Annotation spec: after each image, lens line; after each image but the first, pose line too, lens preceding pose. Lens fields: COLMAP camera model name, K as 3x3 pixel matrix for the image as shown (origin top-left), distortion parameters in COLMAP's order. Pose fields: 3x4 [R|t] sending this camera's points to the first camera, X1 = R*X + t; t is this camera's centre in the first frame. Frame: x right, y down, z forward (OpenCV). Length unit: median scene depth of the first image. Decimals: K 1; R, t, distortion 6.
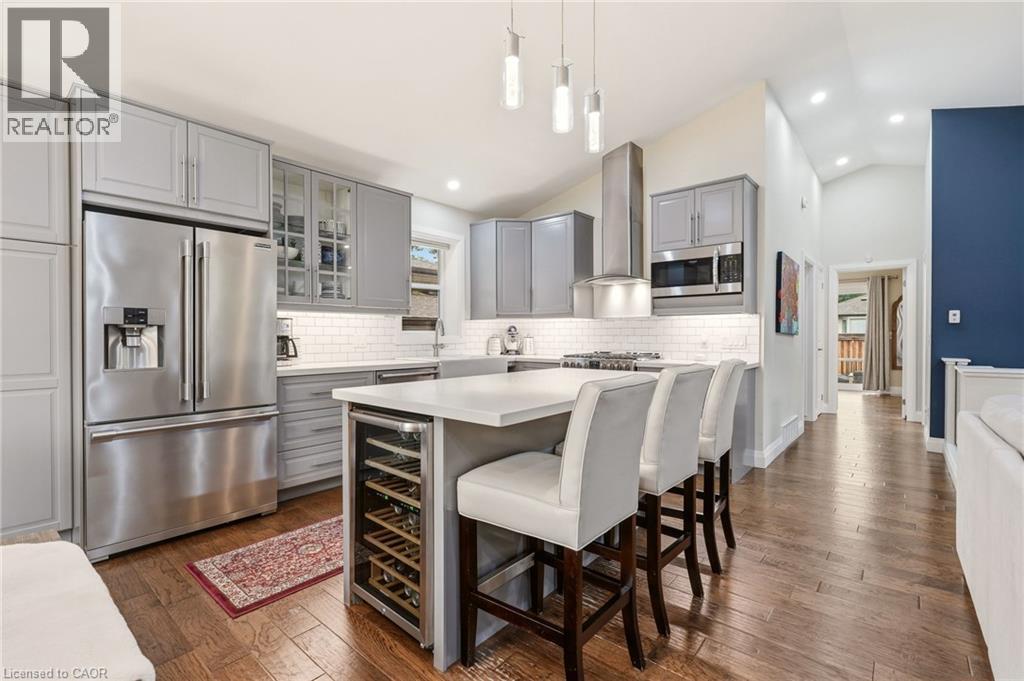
lens RADIAL K [[454.8, 0, 513.1], [0, 454.8, 338.1], [0, 0, 1]] dist [0.001326, 0.000165]
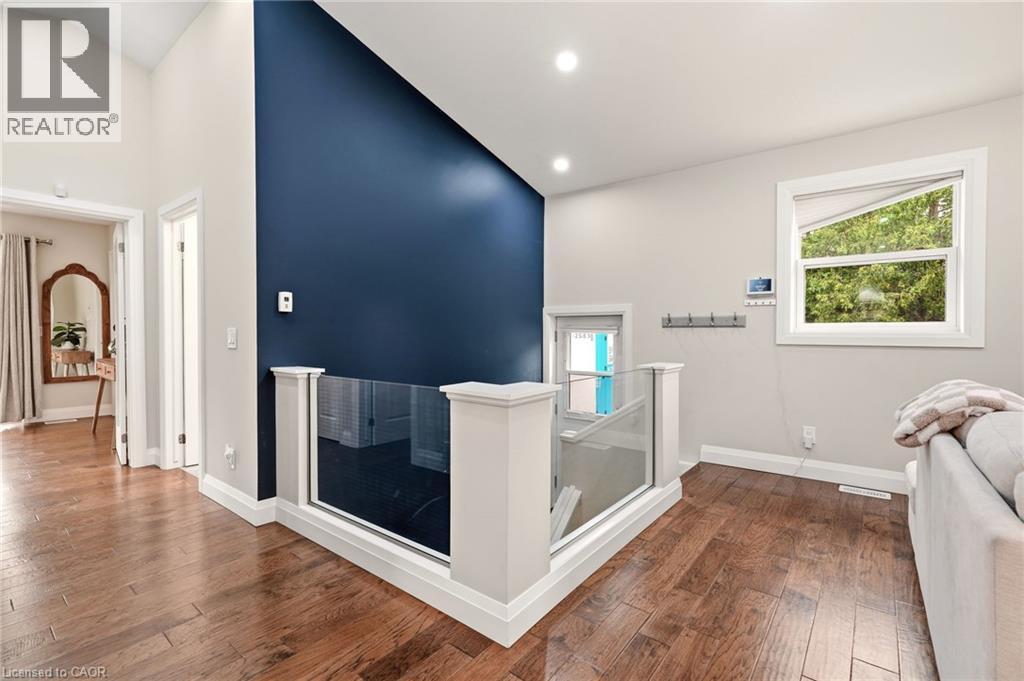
lens RADIAL K [[454.8, 0, 513.2], [0, 454.8, 335.5], [0, 0, 1]] dist [0.001326, 0.000165]
pose [[-0.035028, -0.006702, 0.999364, 0.163522], [0.003100, 0.999972, 0.006815, -0.001765], [-0.999382, 0.003337, -0.035007, 0.361440]]
